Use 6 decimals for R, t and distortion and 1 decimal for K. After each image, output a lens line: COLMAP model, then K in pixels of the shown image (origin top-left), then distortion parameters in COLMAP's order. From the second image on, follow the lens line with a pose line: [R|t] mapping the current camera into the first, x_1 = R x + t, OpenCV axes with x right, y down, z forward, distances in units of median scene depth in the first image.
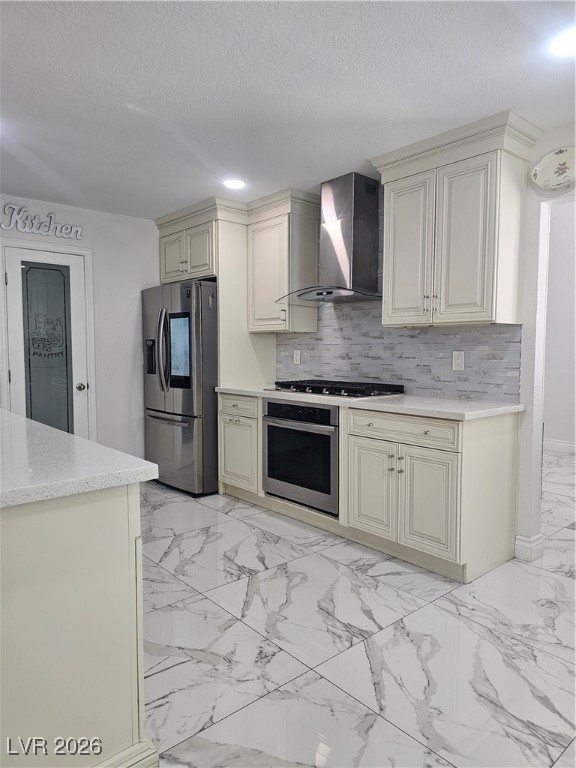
lens RADIAL K [[516.0, 0, 286.7], [0, 516.0, 388.5], [0, 0, 1]] dist [0.040918, -0.017248]
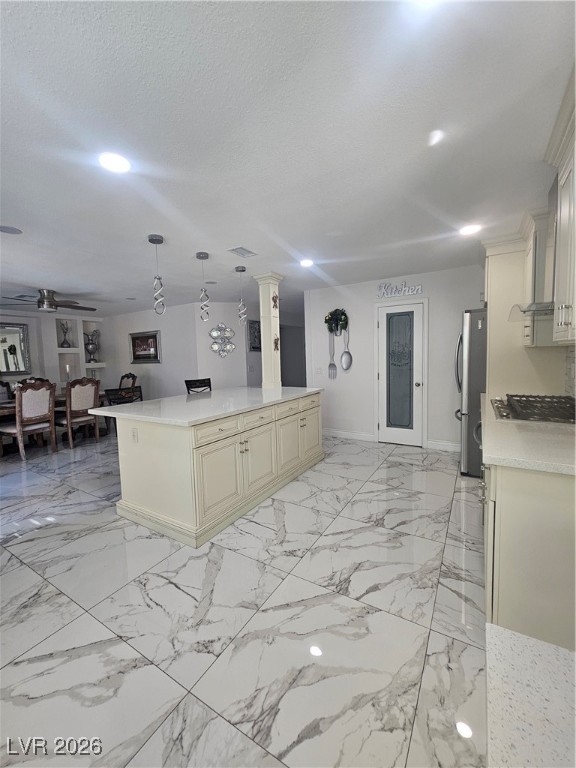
lens RADIAL K [[317.8, 0, 284.4], [0, 317.8, 378.5], [0, 0, 1]] dist [-0.008265, 0.000702]
pose [[0.292868, 0.057154, -0.954443, 0.740637], [-0.052668, 0.997661, 0.043581, -0.074831], [0.954701, 0.037505, 0.295193, 0.542265]]
